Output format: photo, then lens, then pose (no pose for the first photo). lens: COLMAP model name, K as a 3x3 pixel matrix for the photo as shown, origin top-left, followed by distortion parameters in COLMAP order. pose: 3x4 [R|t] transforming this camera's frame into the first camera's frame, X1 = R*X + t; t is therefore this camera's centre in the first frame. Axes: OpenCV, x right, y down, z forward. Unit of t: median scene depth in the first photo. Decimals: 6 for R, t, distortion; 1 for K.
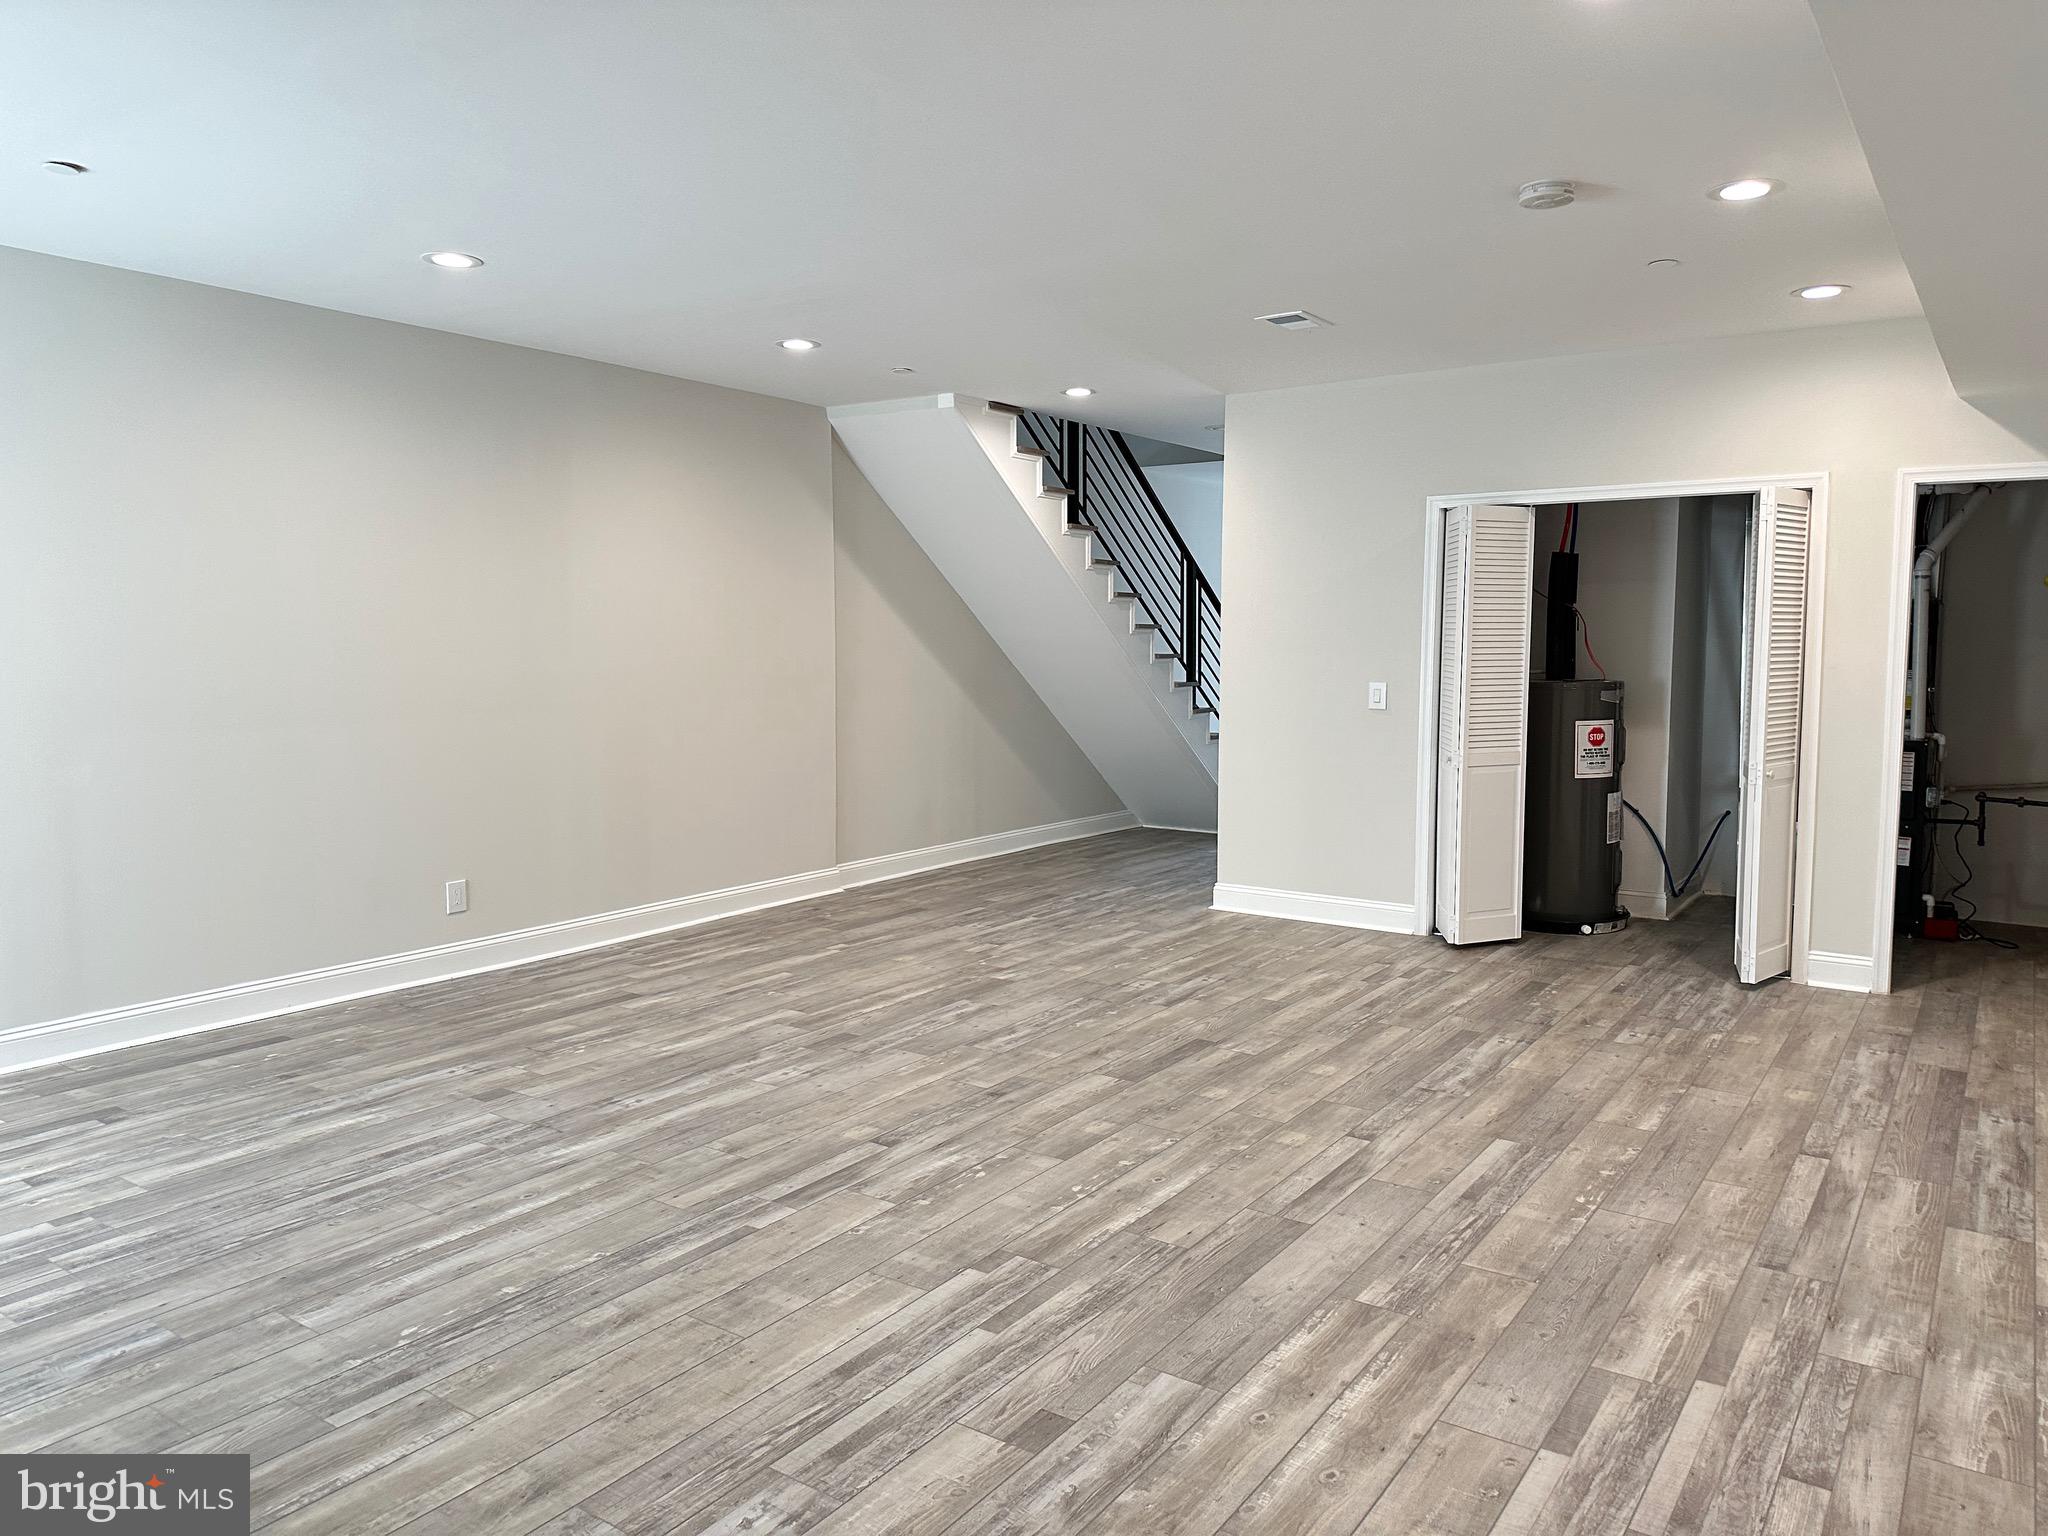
lens RADIAL K [[1445.8, 0, 1019.6], [0, 1445.8, 772.5], [0, 0, 1]] dist [0.044783, -0.057905]
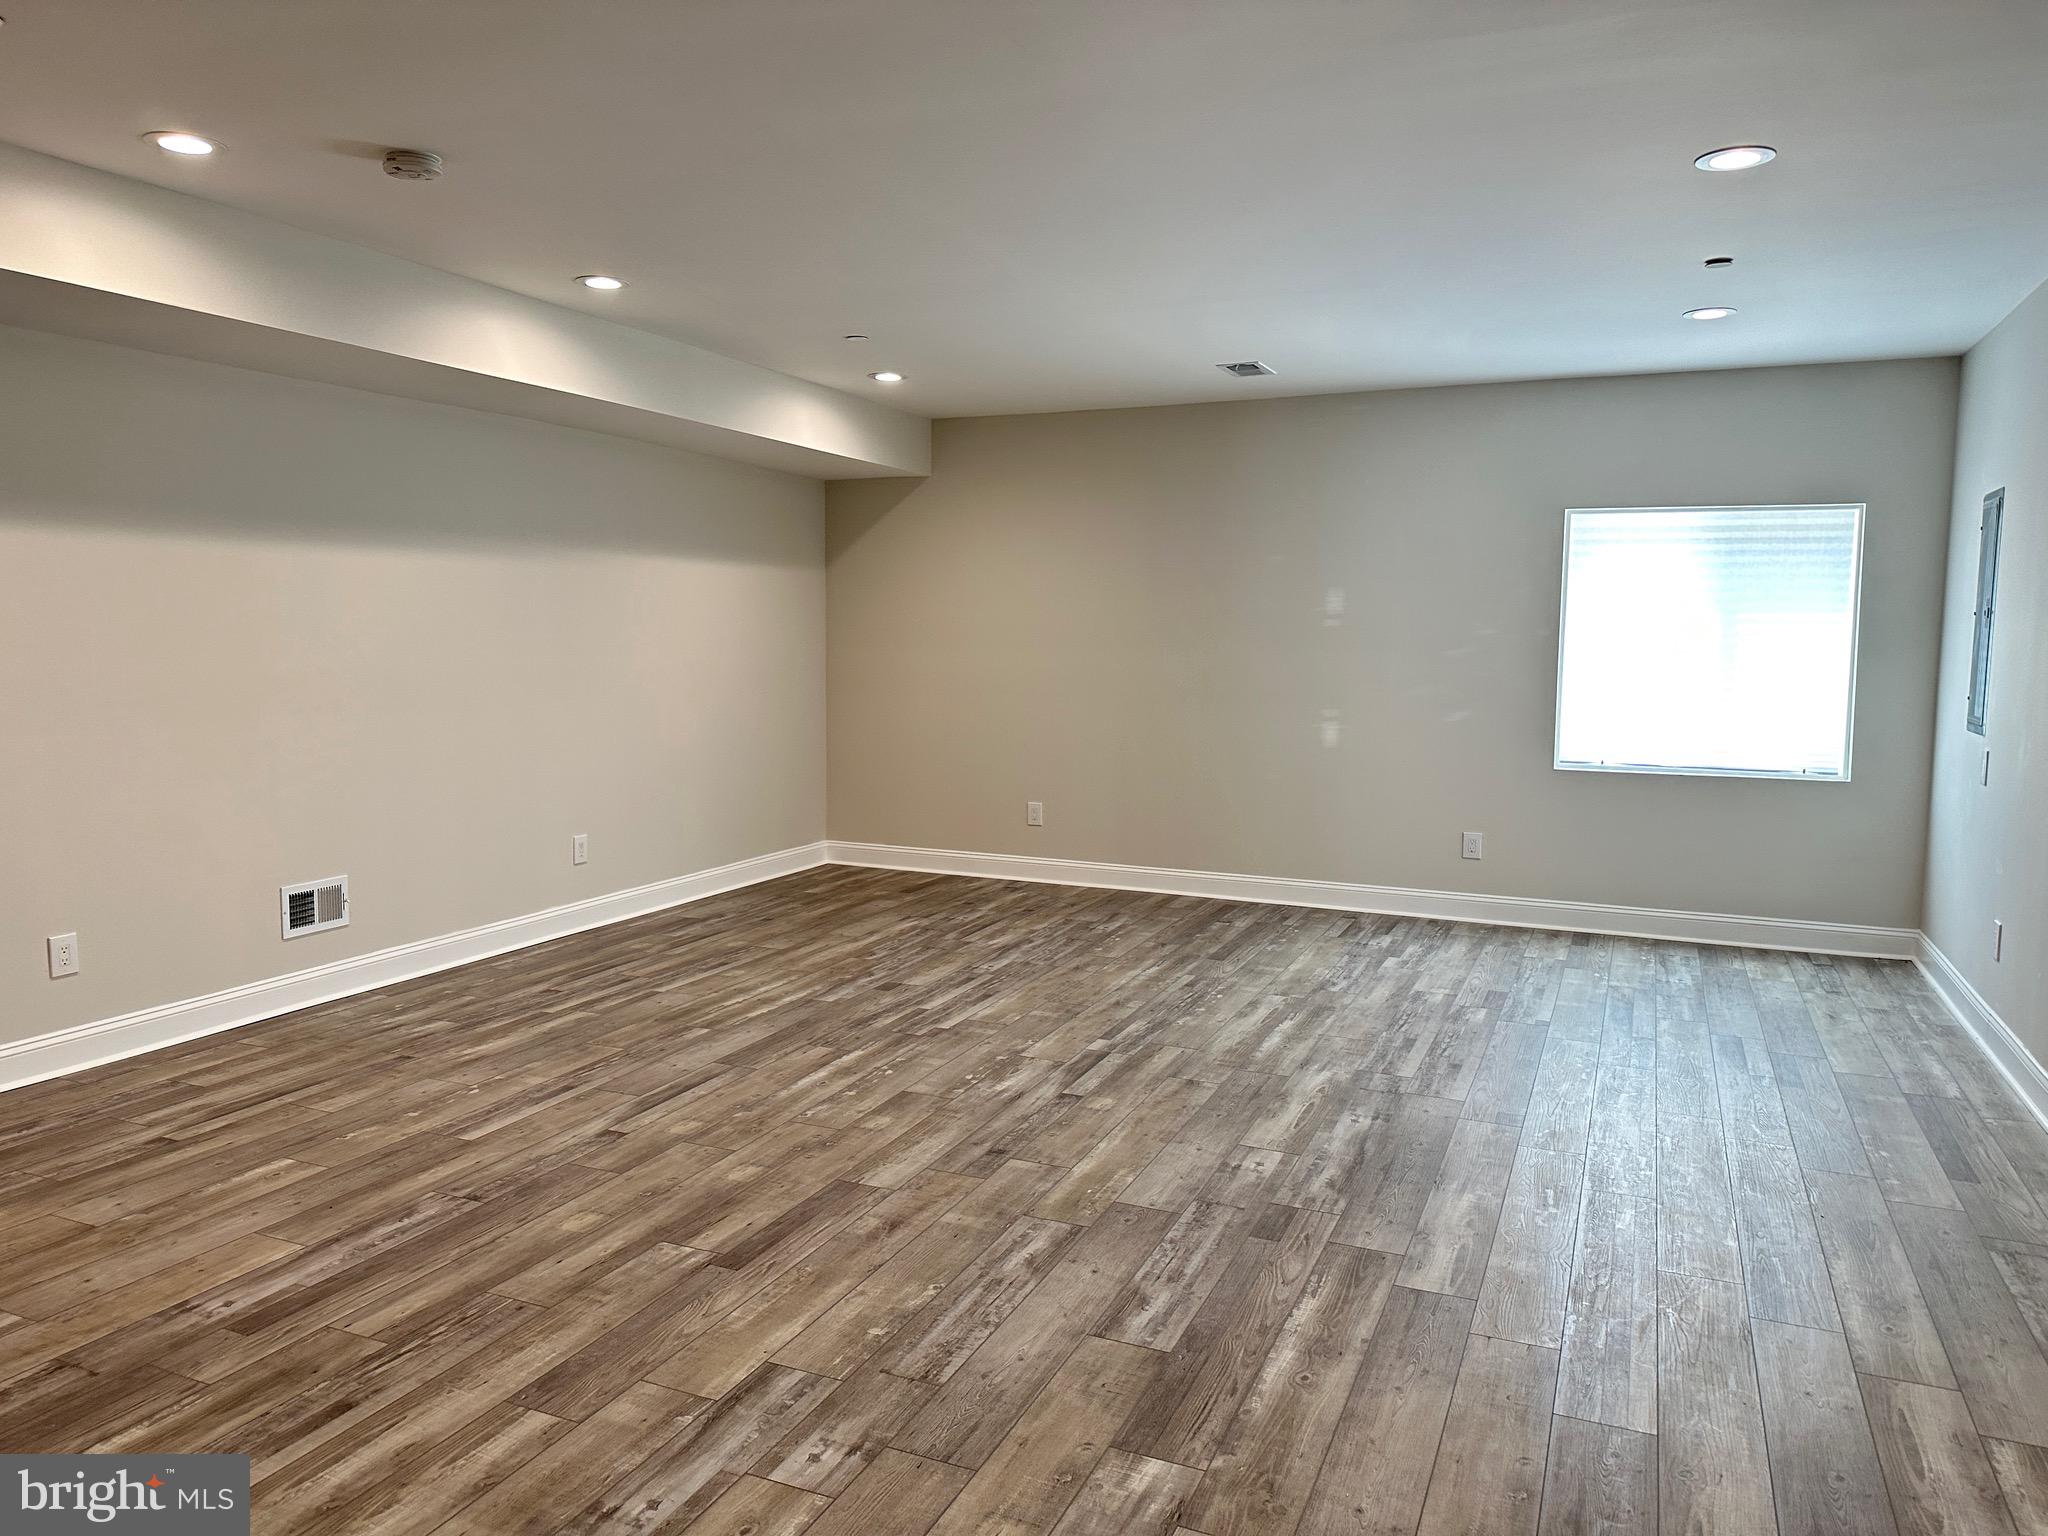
lens RADIAL K [[1445.8, 0, 1038.1], [0, 1445.8, 766.8], [0, 0, 1]] dist [0.044783, -0.057905]
pose [[-0.978974, 0.006791, -0.203870, 0.162041], [-0.032106, 0.981858, 0.186878, -0.207438], [0.201441, 0.189494, -0.960996, 2.114113]]
